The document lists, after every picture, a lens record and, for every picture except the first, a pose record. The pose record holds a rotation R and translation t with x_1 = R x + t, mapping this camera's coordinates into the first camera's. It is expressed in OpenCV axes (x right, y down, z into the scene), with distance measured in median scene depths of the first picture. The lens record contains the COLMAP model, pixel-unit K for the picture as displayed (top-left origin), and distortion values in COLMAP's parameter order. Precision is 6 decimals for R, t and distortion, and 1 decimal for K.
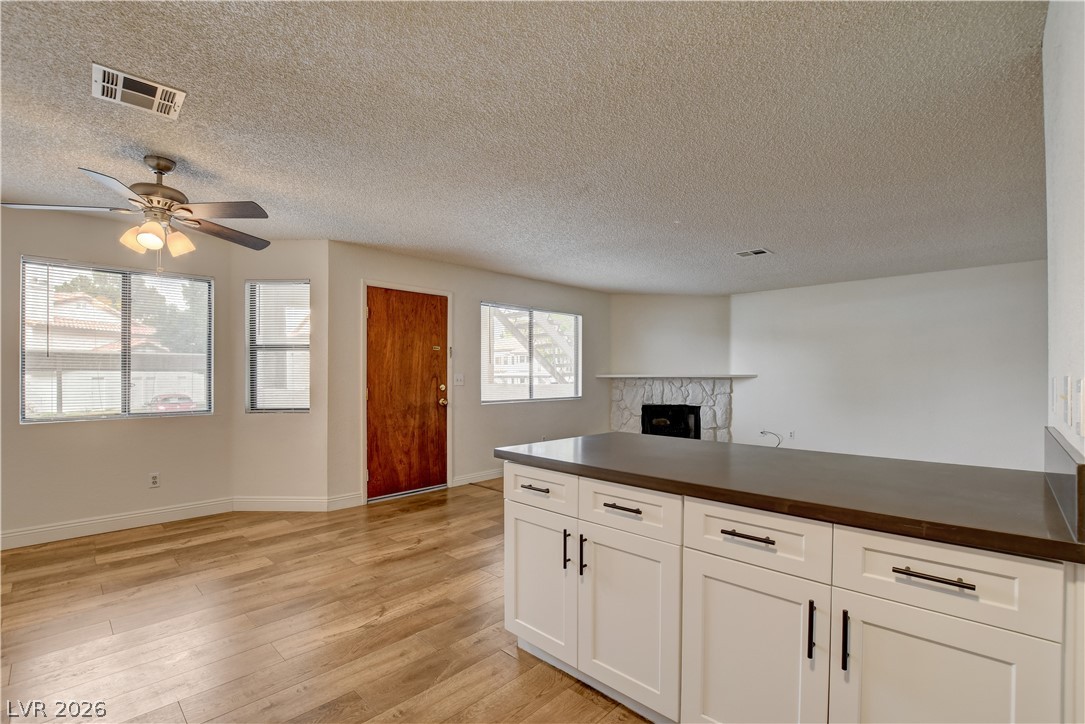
lens RADIAL K [[480.2, 0, 540.9], [0, 480.2, 378.4], [0, 0, 1]] dist [-0.032655, 0.004343]
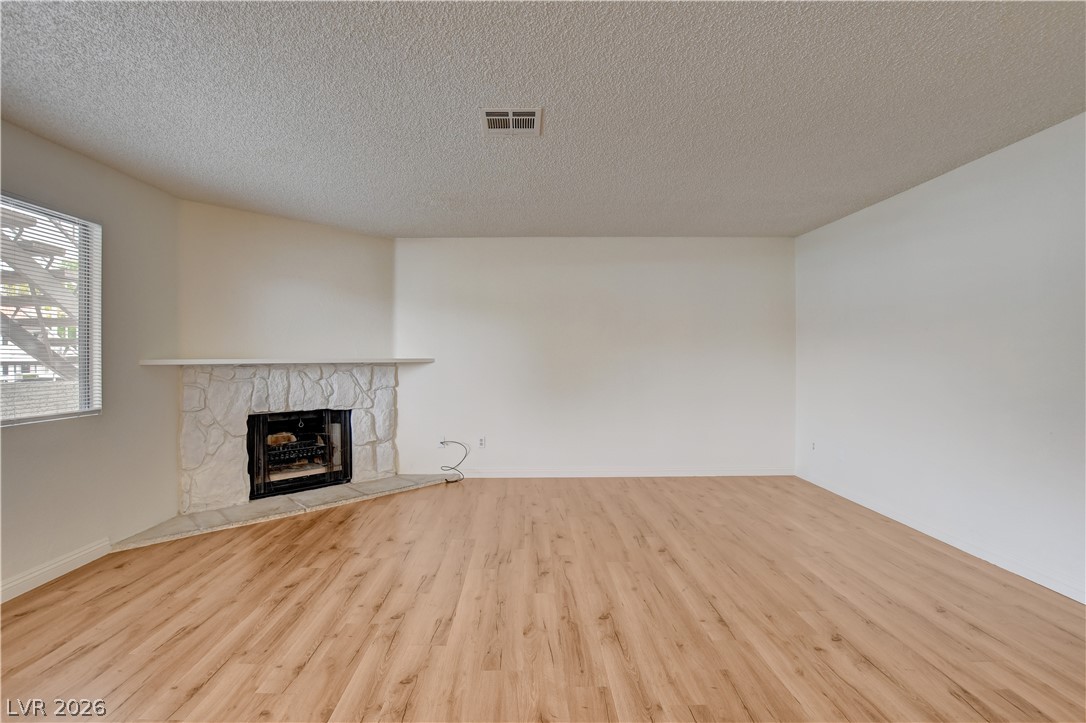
lens RADIAL K [[480.7, 0, 525.1], [0, 480.7, 364.9], [0, 0, 1]] dist [-0.032655, 0.004343]
pose [[0.716492, -0.007903, 0.697551, 0.089635], [0.005579, 0.999969, 0.005599, -0.003876], [-0.697573, -0.000120, 0.716514, 0.582289]]
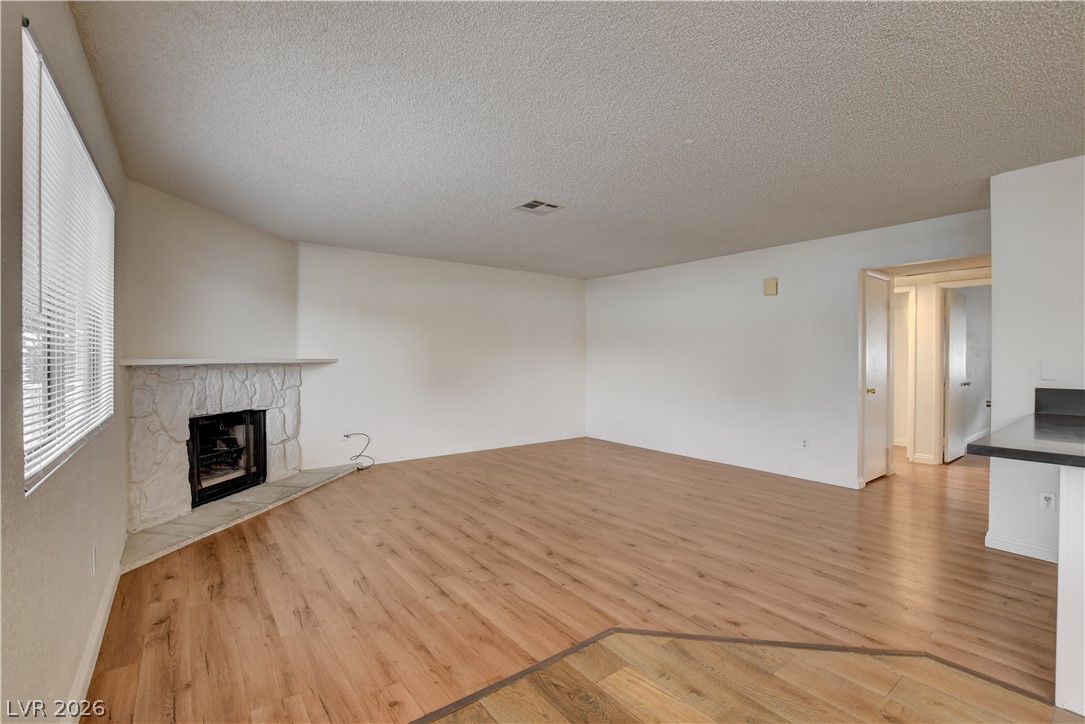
lens RADIAL K [[480.2, 0, 535.7], [0, 480.2, 358.9], [0, 0, 1]] dist [-0.032655, 0.004343]
pose [[0.159237, -0.000904, 0.987240, -0.325407], [0.006625, 0.999978, -0.000153, -0.007879], [-0.987218, 0.006565, 0.159239, 0.821310]]
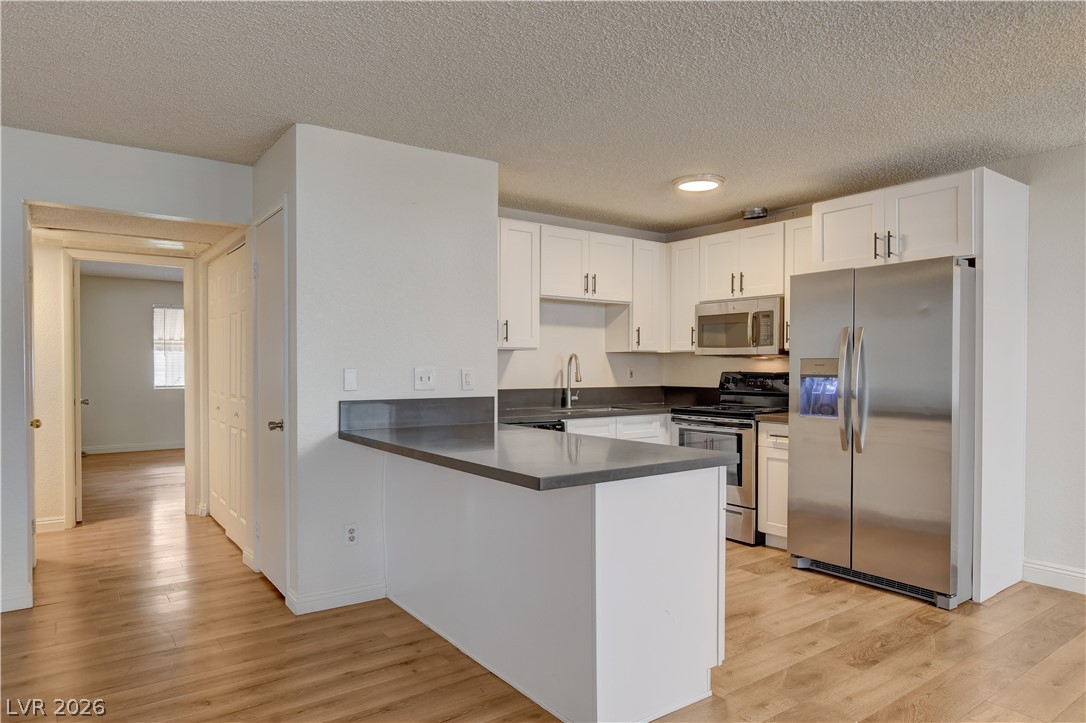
lens RADIAL K [[662.4, 0, 541.4], [0, 662.4, 379.5], [0, 0, 1]] dist [-0.000618, -0.004512]
pose [[-0.984527, -0.003665, 0.175193, 0.018095], [0.001405, 0.999584, 0.028808, -0.009306], [-0.175226, 0.028608, -0.984113, 0.932438]]
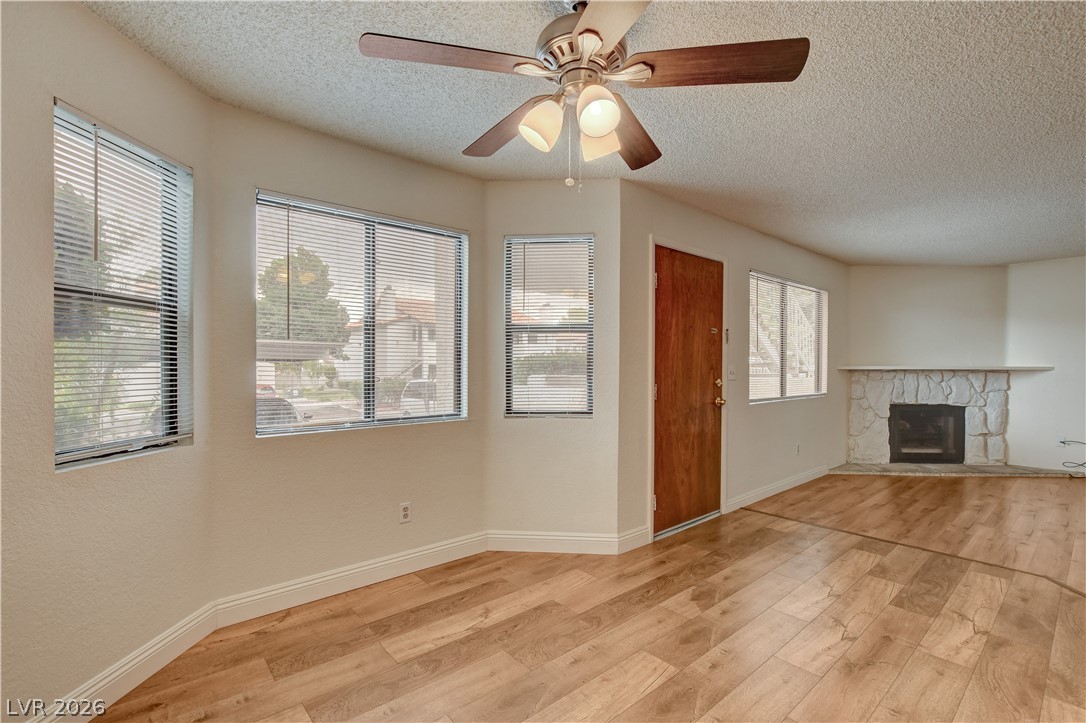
lens RADIAL K [[495.7, 0, 547.7], [0, 495.7, 369.0], [0, 0, 1]] dist [-0.018837, 0.003791]
pose [[0.996631, 0.005230, -0.081850, -0.422099], [-0.005021, 0.999984, 0.002761, -0.003446], [0.081863, -0.002341, 0.996641, 0.208297]]
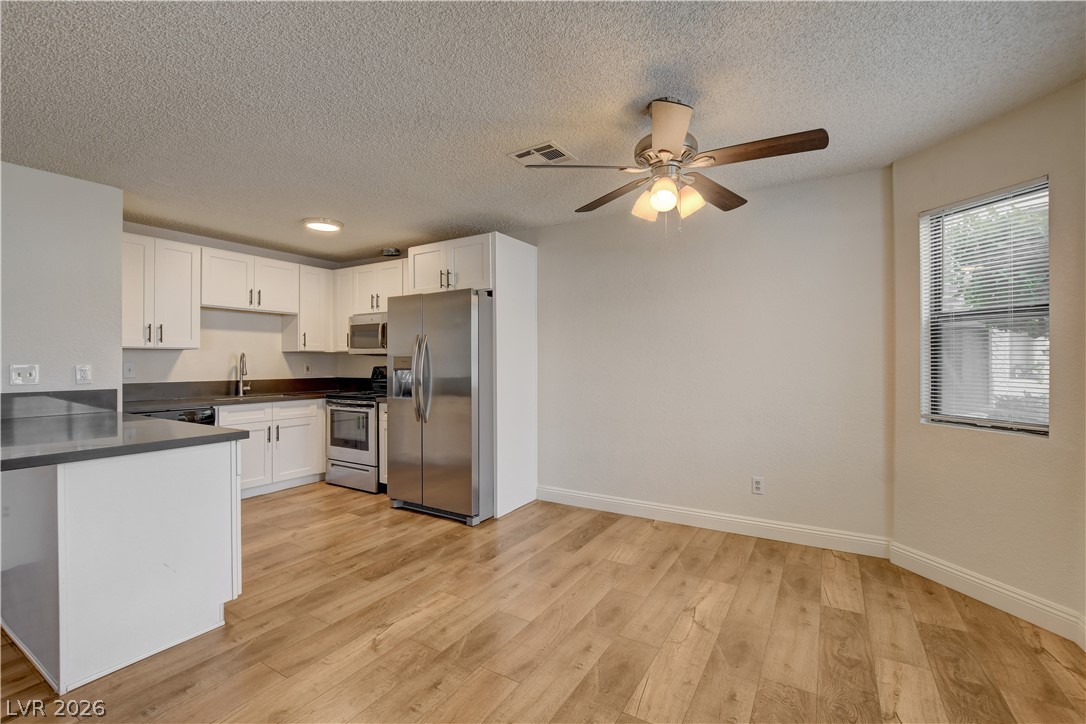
lens RADIAL K [[480.7, 0, 542.9], [0, 480.7, 359.1], [0, 0, 1]] dist [-0.032655, 0.004343]
pose [[-0.975953, 0.002592, -0.217967, -0.218405], [0.001429, 0.999984, 0.005496, -0.011222], [0.217977, 0.005052, -0.975941, 0.928857]]
